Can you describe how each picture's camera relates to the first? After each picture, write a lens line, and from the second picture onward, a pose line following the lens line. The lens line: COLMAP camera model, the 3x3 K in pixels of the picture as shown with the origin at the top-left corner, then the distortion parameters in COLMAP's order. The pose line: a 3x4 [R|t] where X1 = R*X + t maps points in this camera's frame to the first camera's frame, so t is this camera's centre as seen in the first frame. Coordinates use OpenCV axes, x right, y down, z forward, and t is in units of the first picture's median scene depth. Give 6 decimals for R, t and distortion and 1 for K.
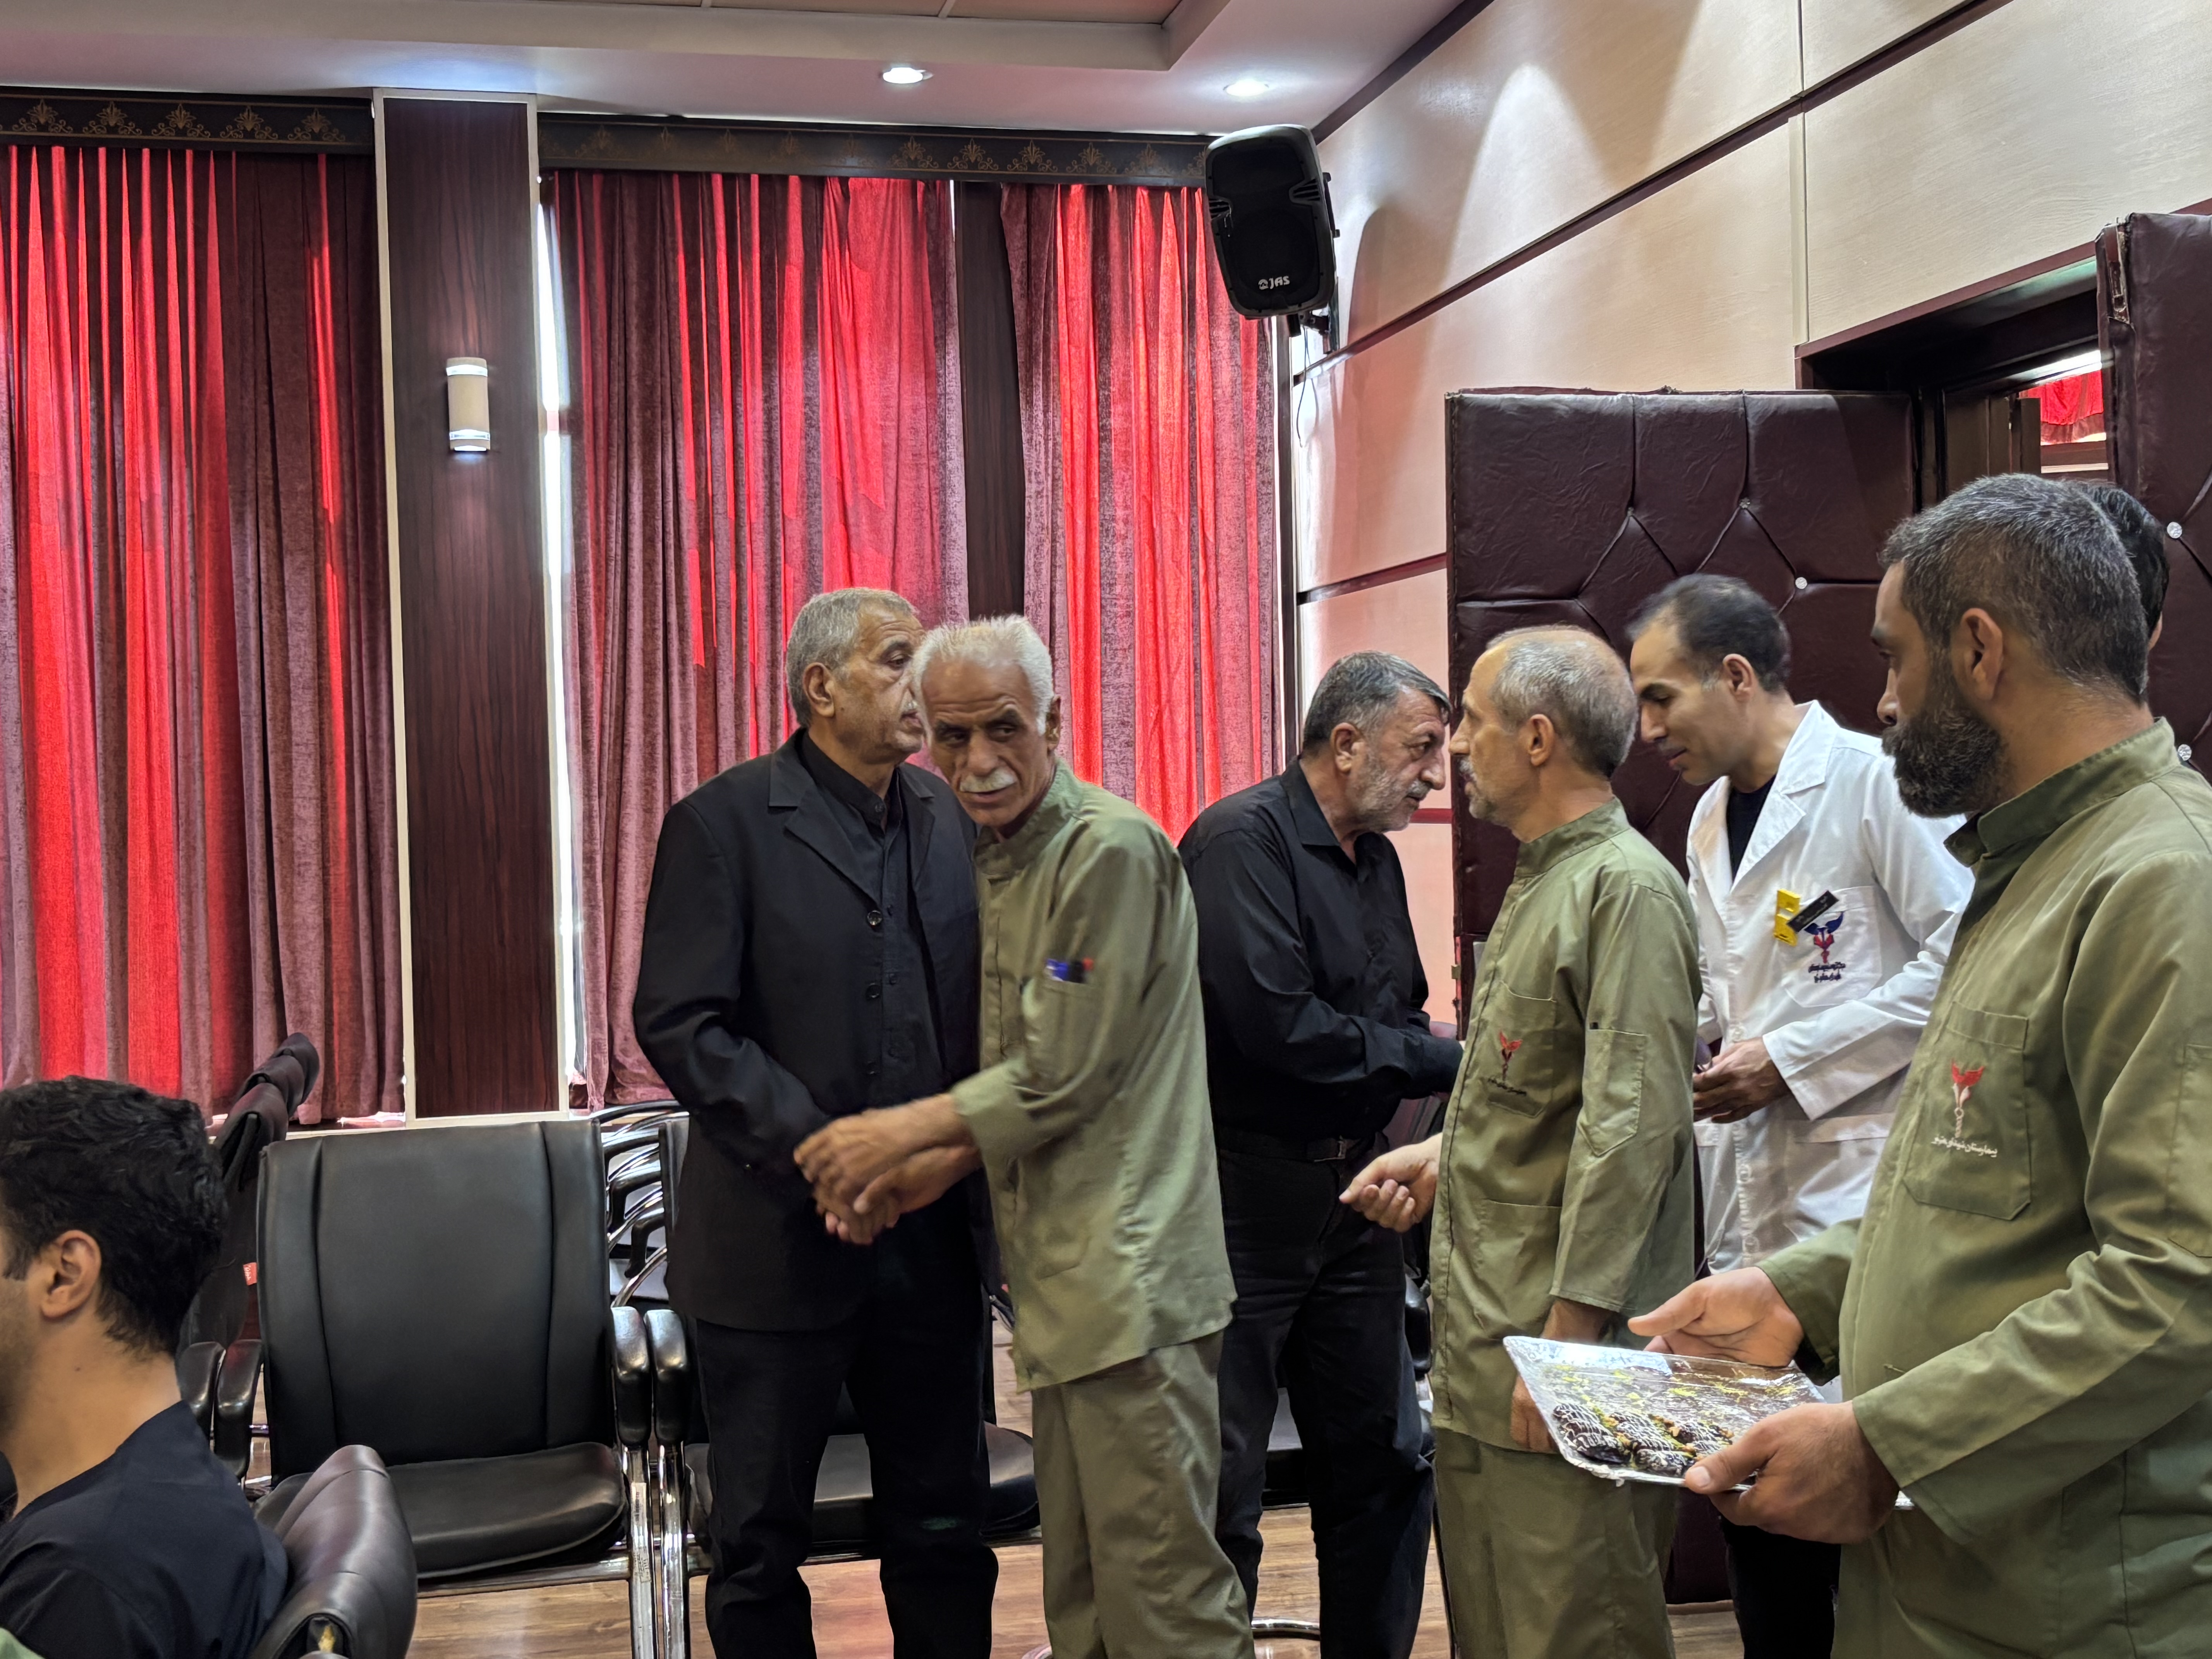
lens RADIAL K [[2752.4, 0, 1100.2], [0, 2752.4, 832.5], [0, 0, 1]] dist [0.097452, 0.000000]
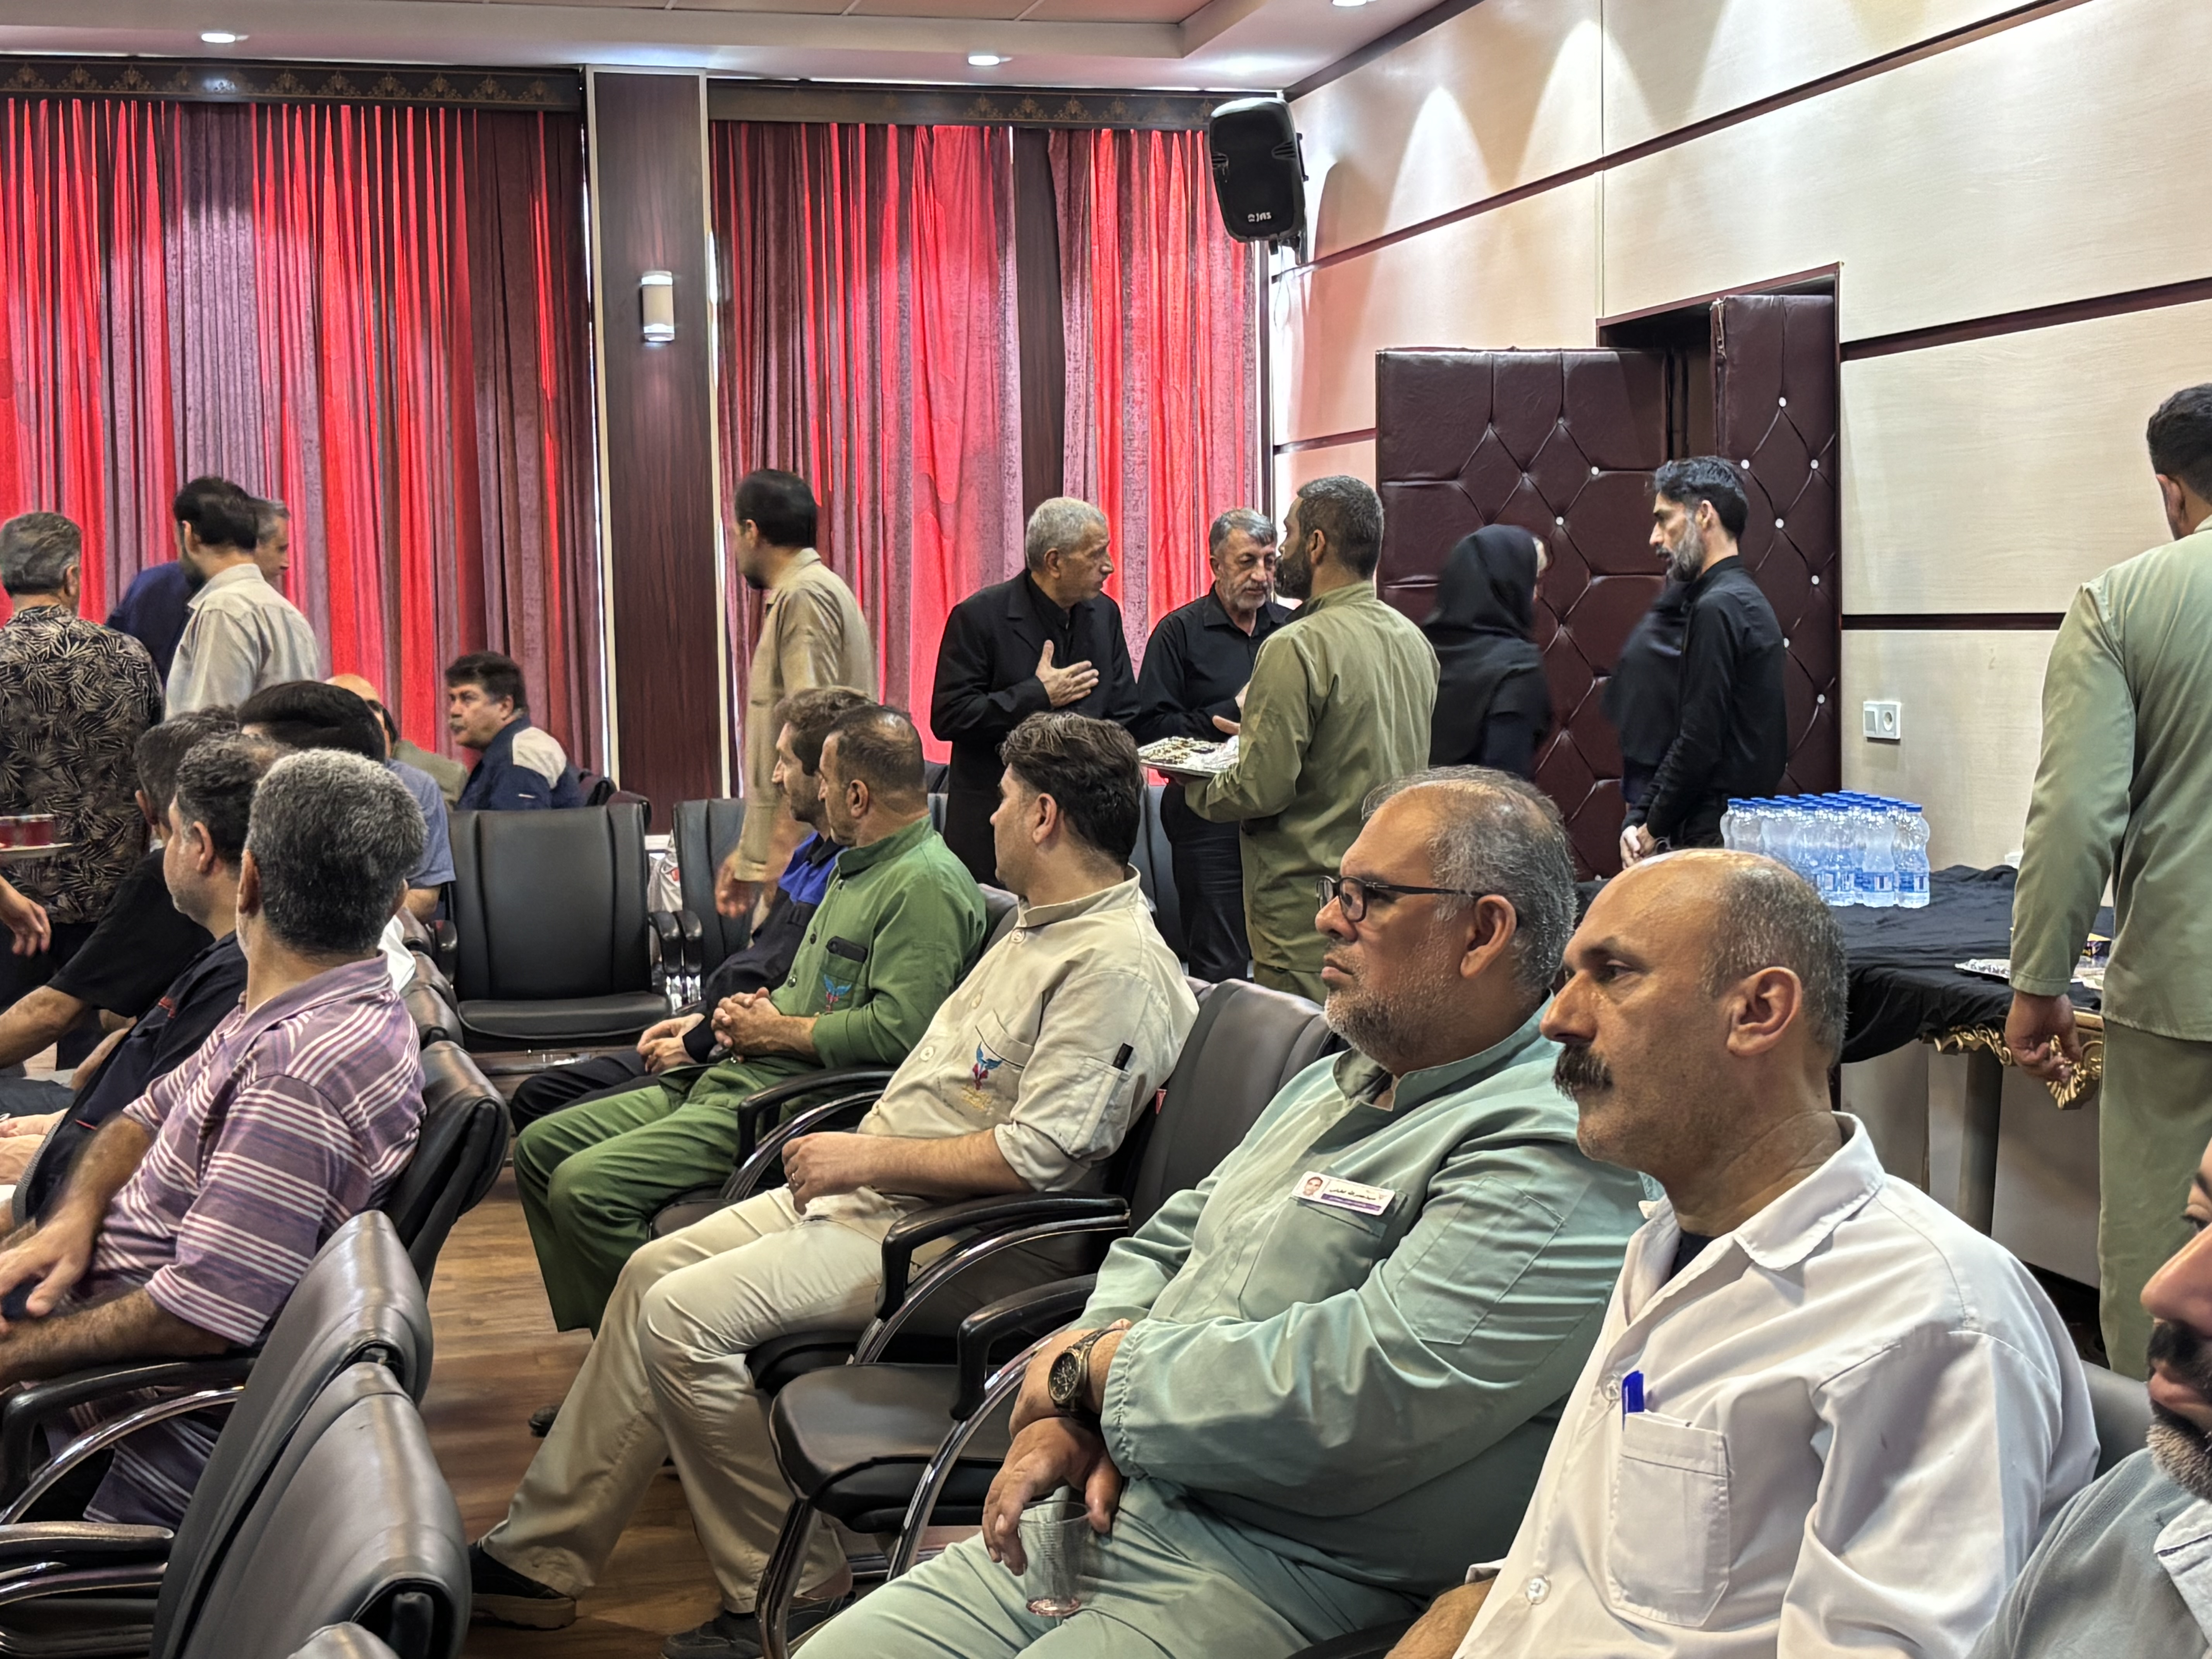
lens RADIAL K [[3213.6, 0, 1103.7], [0, 3213.6, 818.6], [0, 0, 1]] dist [0.163106, 0.000000]
pose [[0.999608, 0.004697, 0.027616, -0.053398], [-0.006159, 0.998570, 0.053098, 0.008660], [-0.027327, -0.053247, 0.998207, -0.566005]]
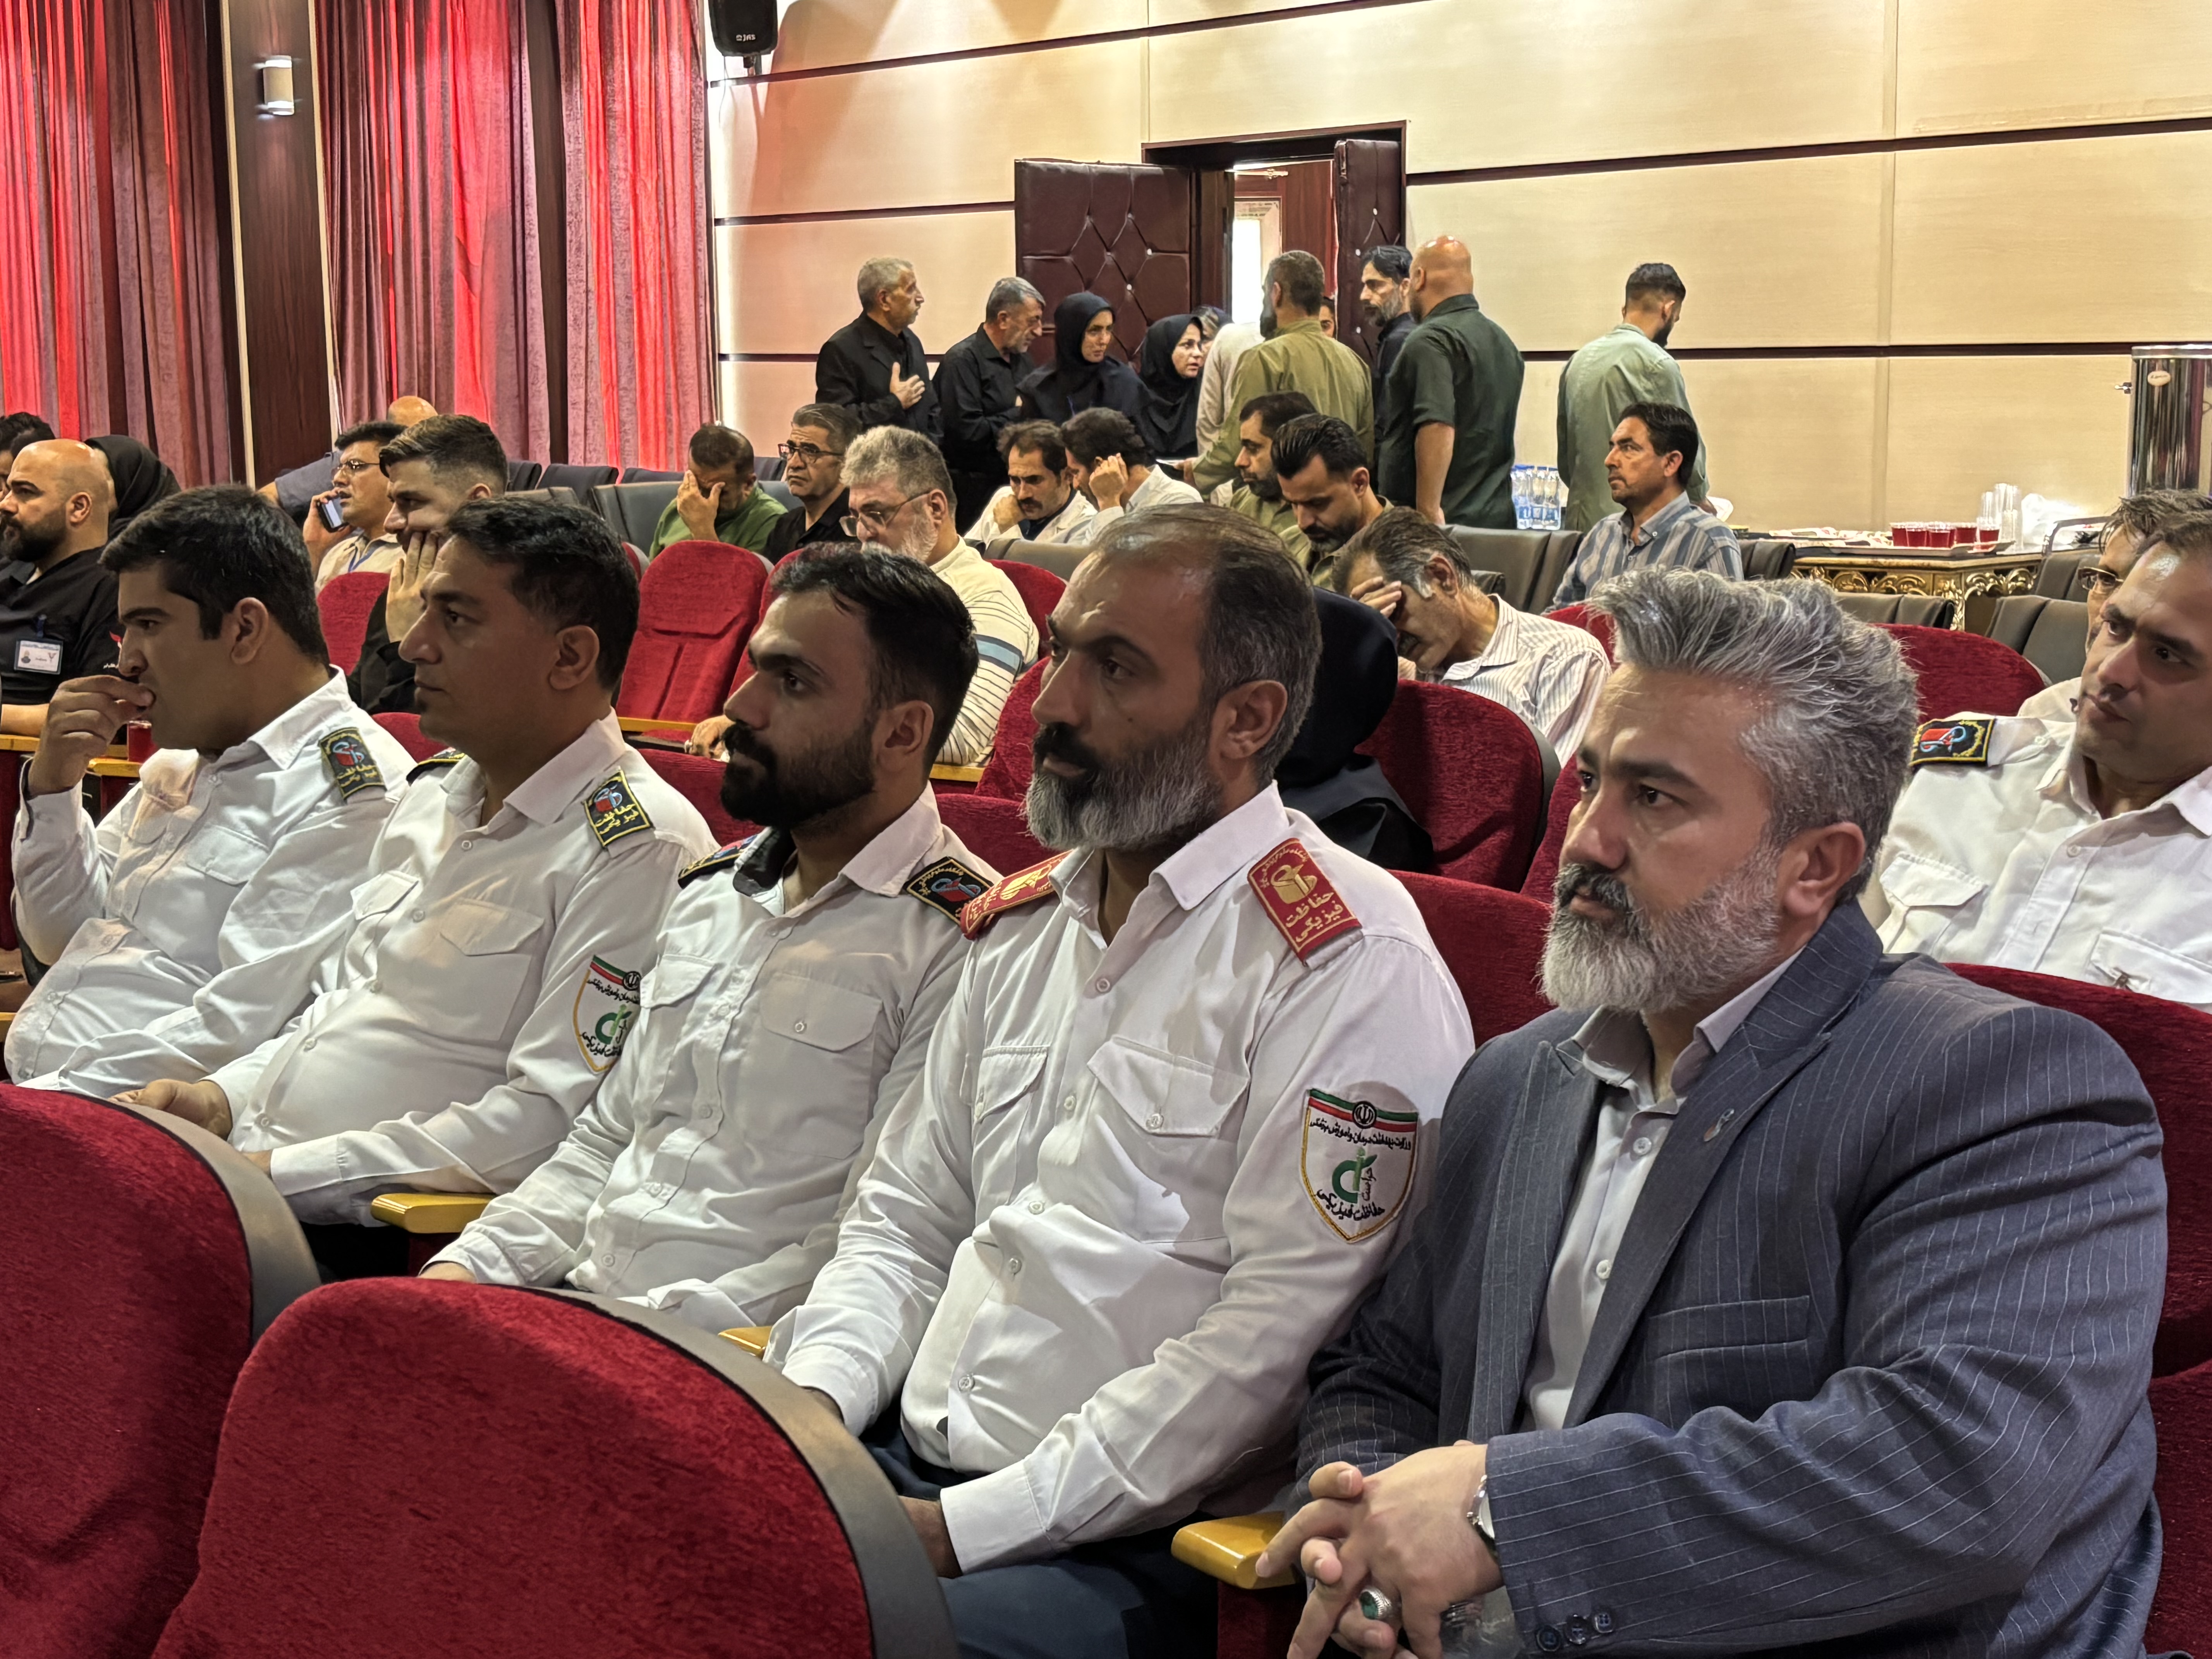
lens RADIAL K [[3079.0, 0, 1090.9], [0, 3079.0, 828.1], [0, 0, 1]] dist [0.126380, 0.000000]
pose [[0.890883, -0.055828, 0.450789, -0.633933], [-0.005549, 0.991007, 0.133697, 0.026816], [-0.454199, -0.121610, 0.882561, -0.842761]]
